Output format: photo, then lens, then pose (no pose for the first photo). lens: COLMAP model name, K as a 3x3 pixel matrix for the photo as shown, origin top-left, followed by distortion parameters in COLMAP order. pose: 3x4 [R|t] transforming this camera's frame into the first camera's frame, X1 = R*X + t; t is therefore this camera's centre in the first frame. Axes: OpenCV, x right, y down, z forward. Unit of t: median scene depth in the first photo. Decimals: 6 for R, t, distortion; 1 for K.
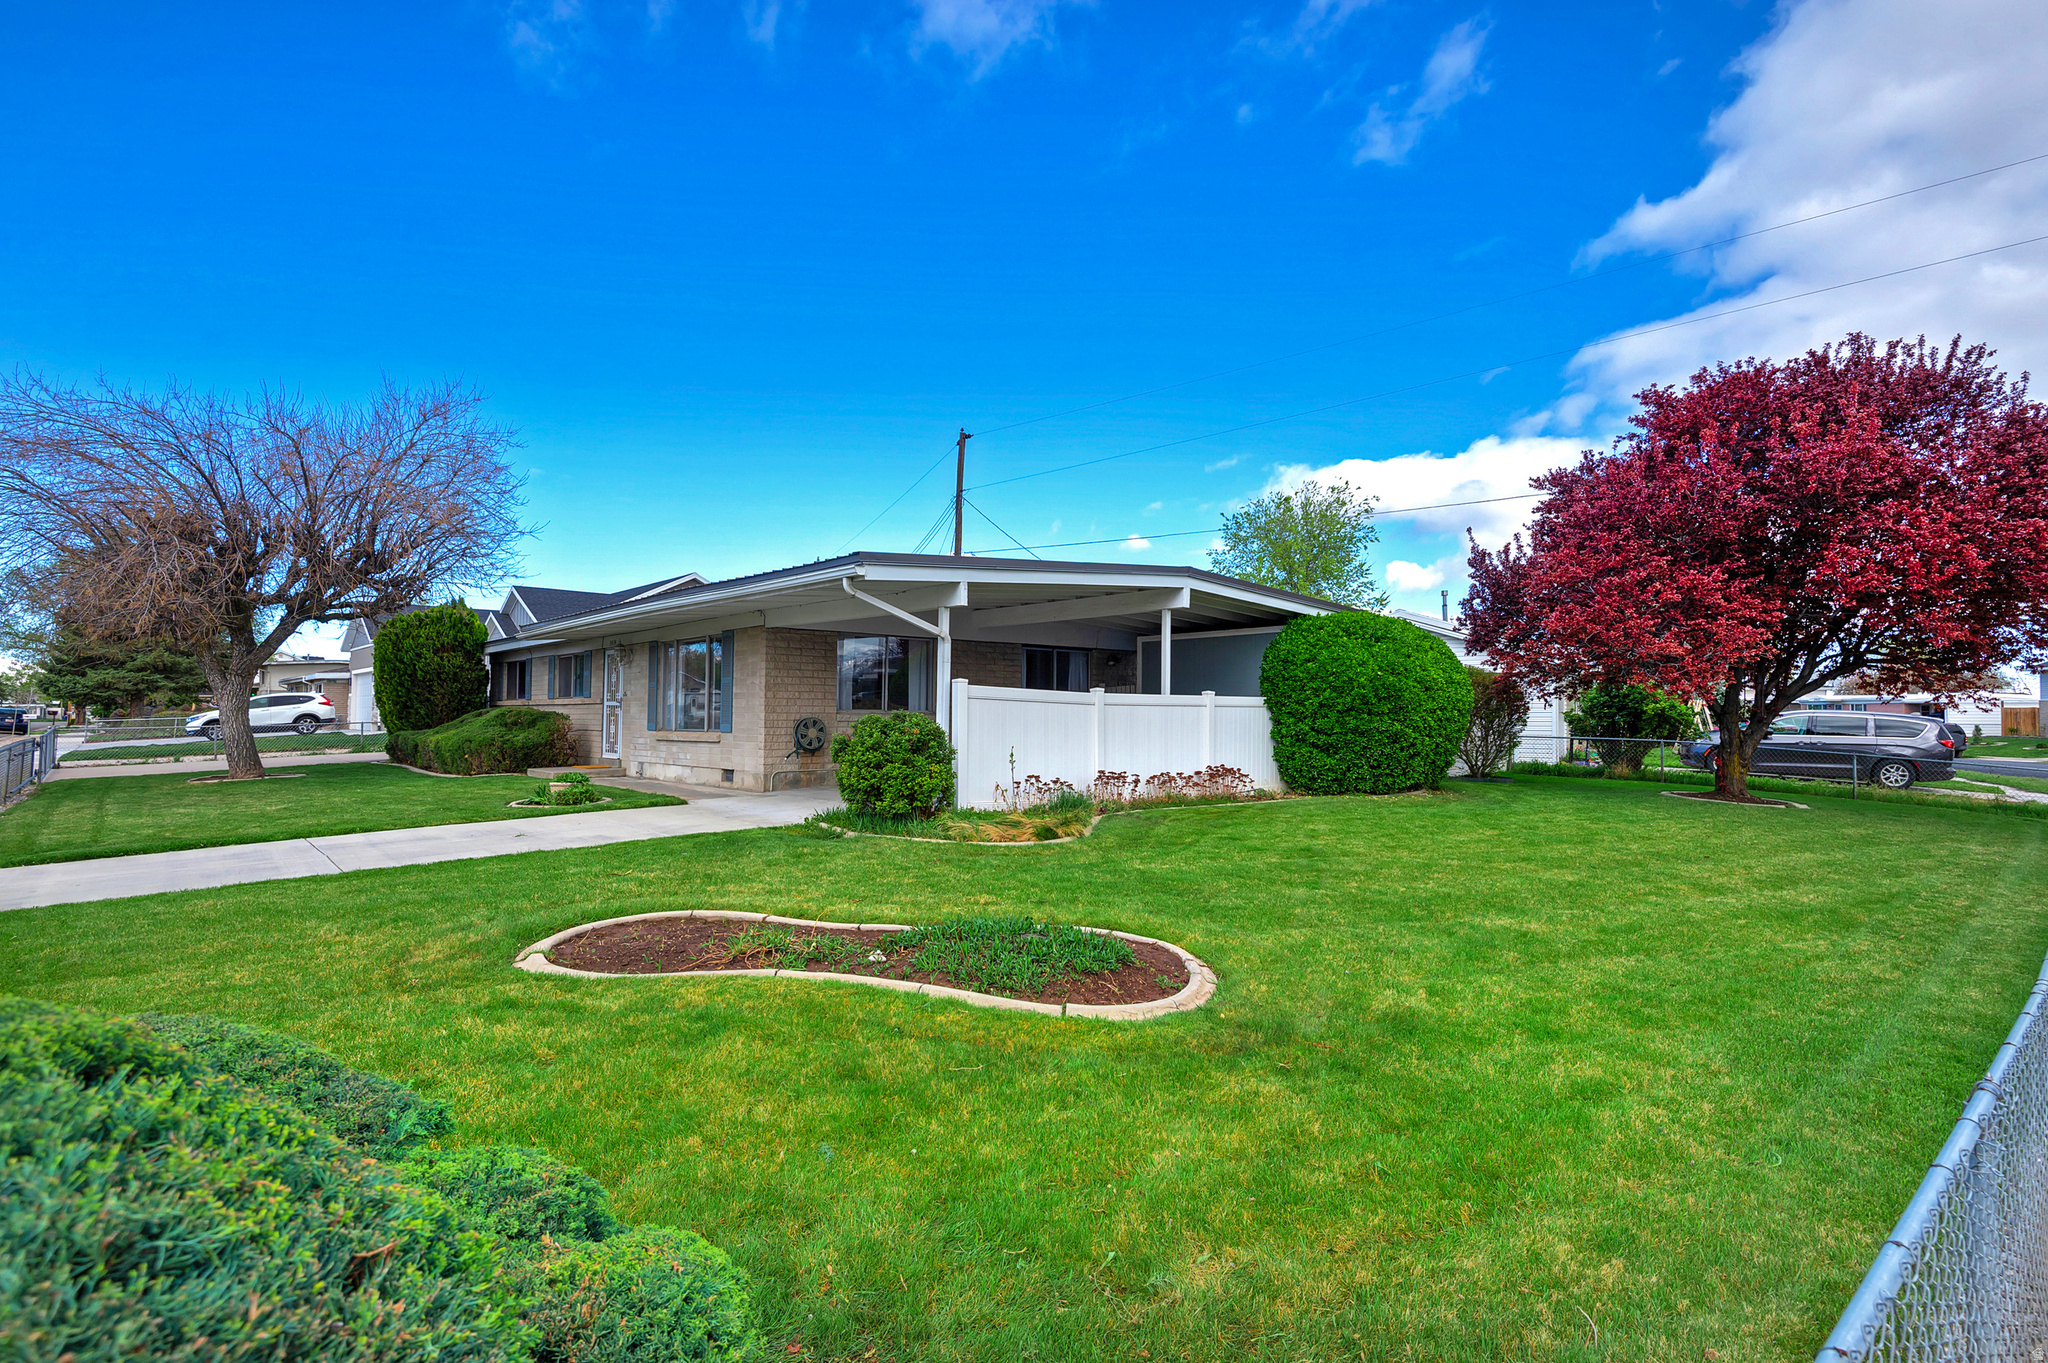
lens RADIAL K [[1005.9, 0, 1039.2], [0, 1005.9, 684.7], [0, 0, 1]] dist [0.006370, -0.002824]
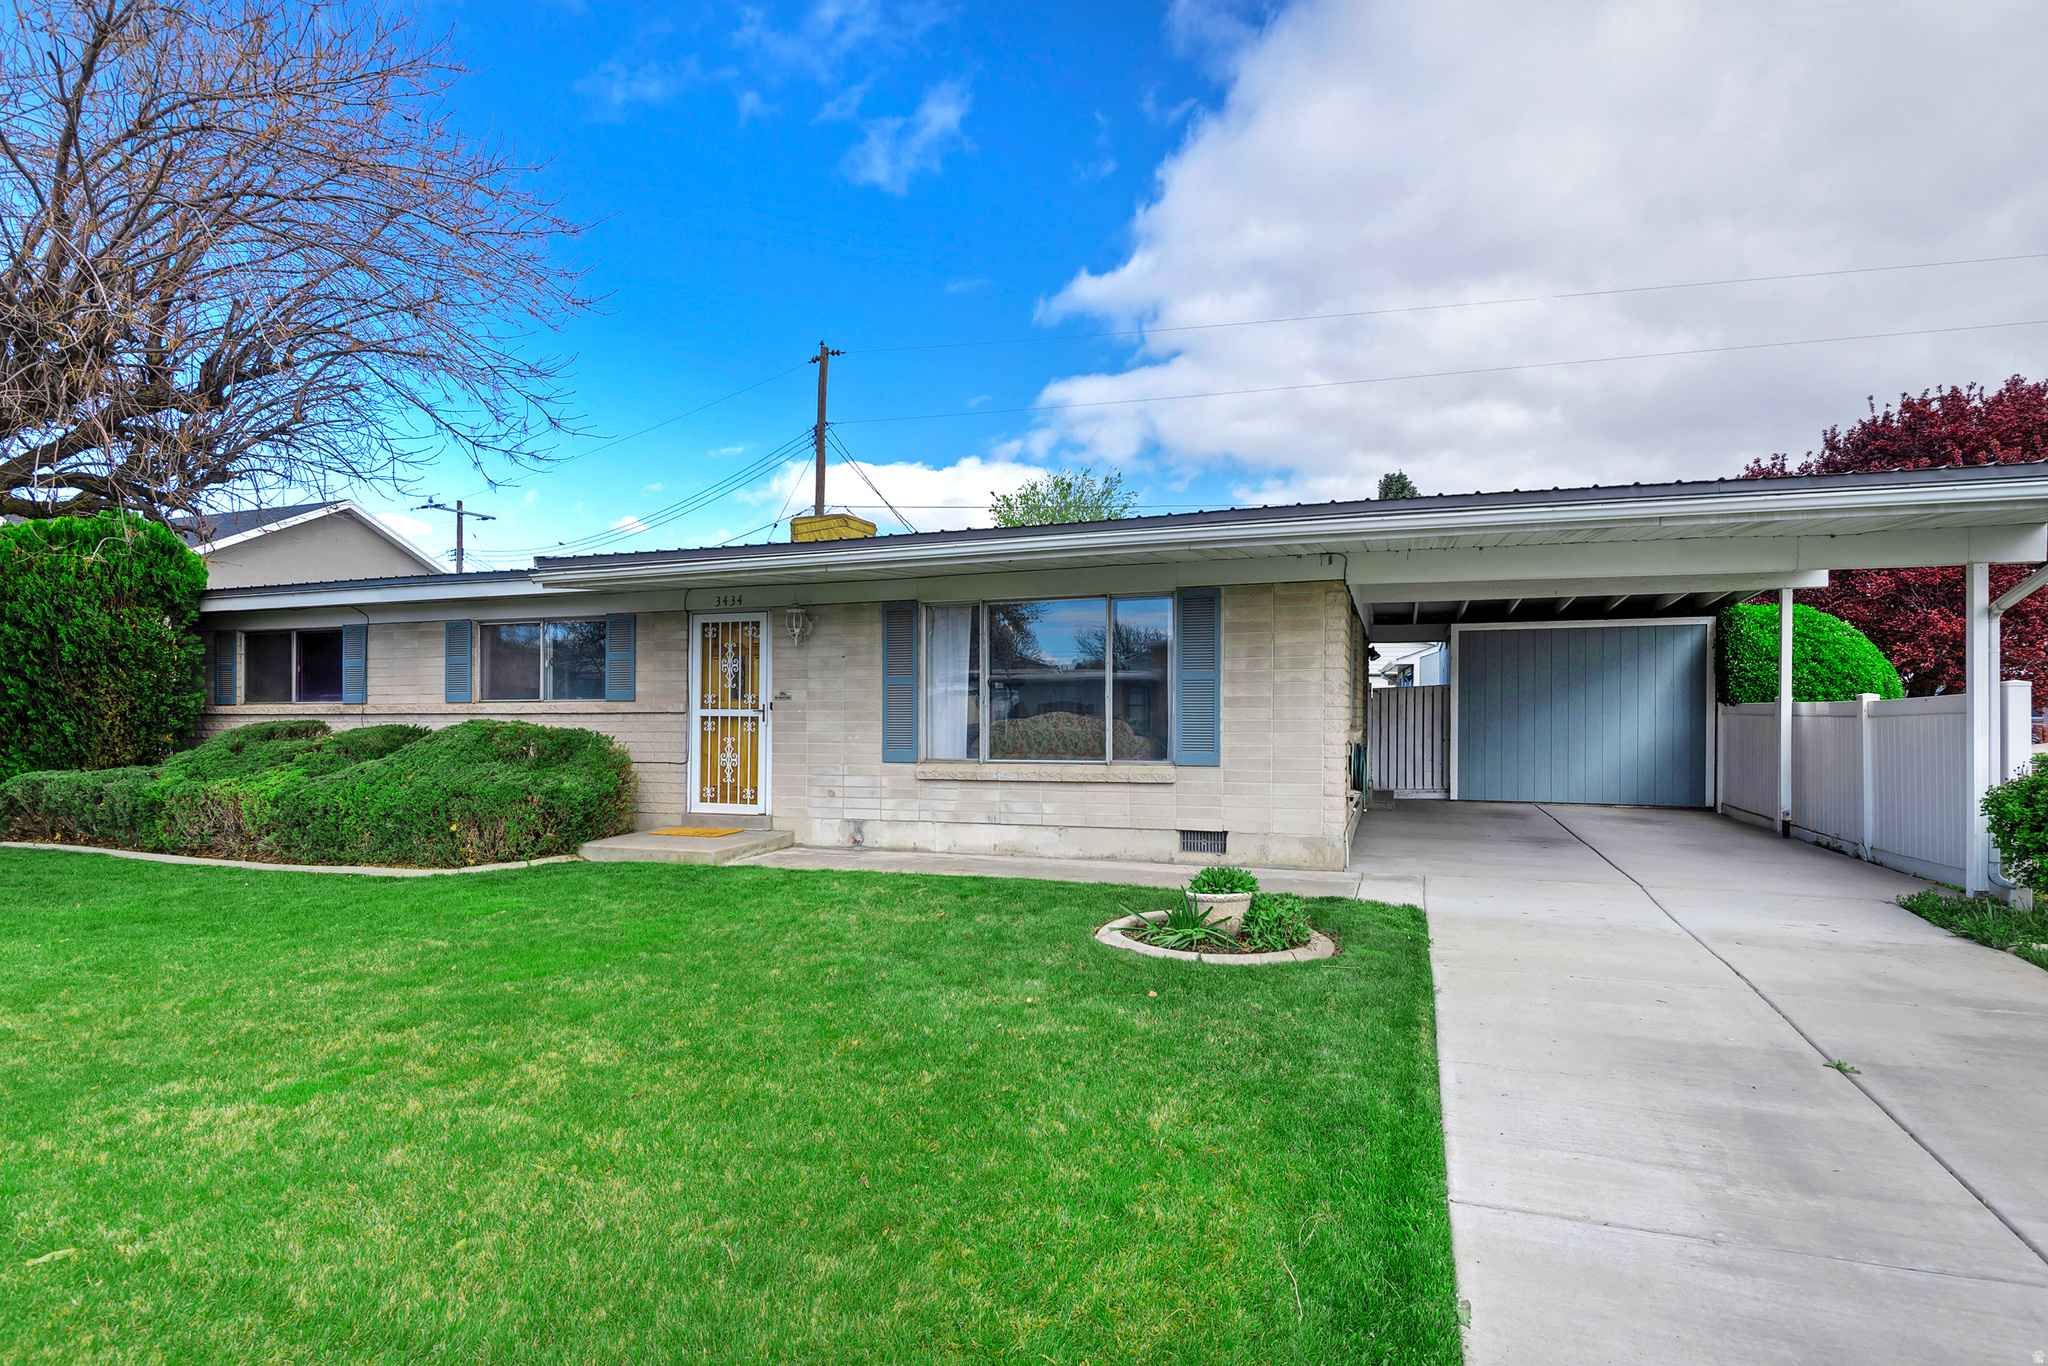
lens RADIAL K [[981.7, 0, 1036.2], [0, 981.7, 682.0], [0, 0, 1]] dist [0.011853, -0.002442]
pose [[0.882482, 0.006416, 0.470302, -0.413783], [-0.009177, 0.999951, 0.003578, -0.000973], [-0.470257, -0.007473, 0.882498, 0.351718]]
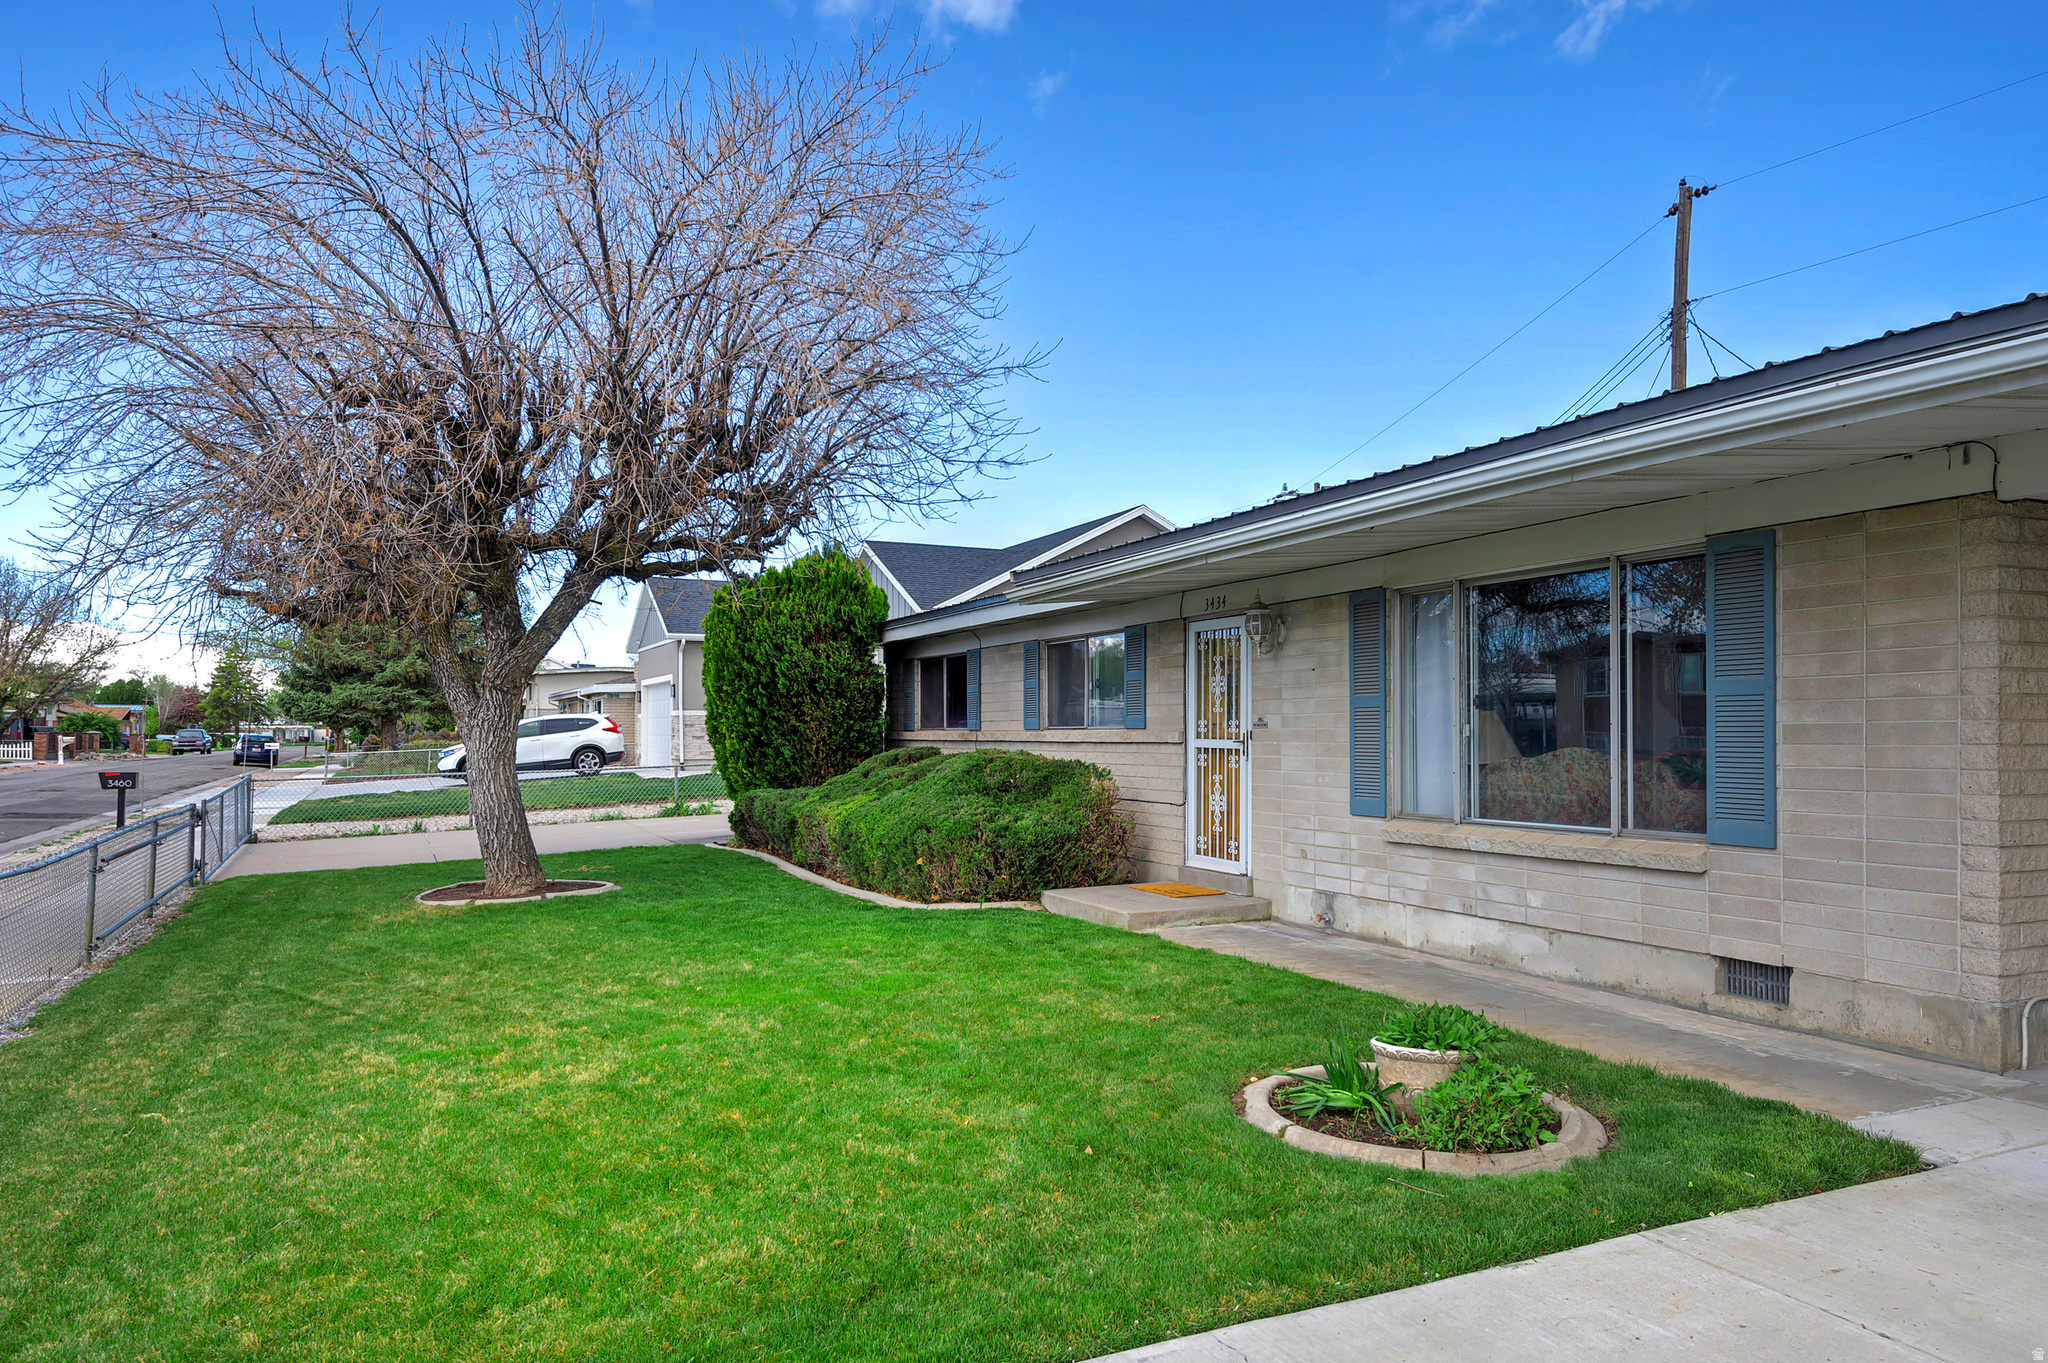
lens RADIAL K [[1351.6, 0, 1036.0], [0, 1351.6, 689.2], [0, 0, 1]] dist [0.032298, -0.006408]
pose [[0.955482, -0.013286, -0.294749, -0.254042], [0.013222, 0.999910, -0.002209, -0.003464], [0.294752, -0.001786, 0.955572, 0.326962]]
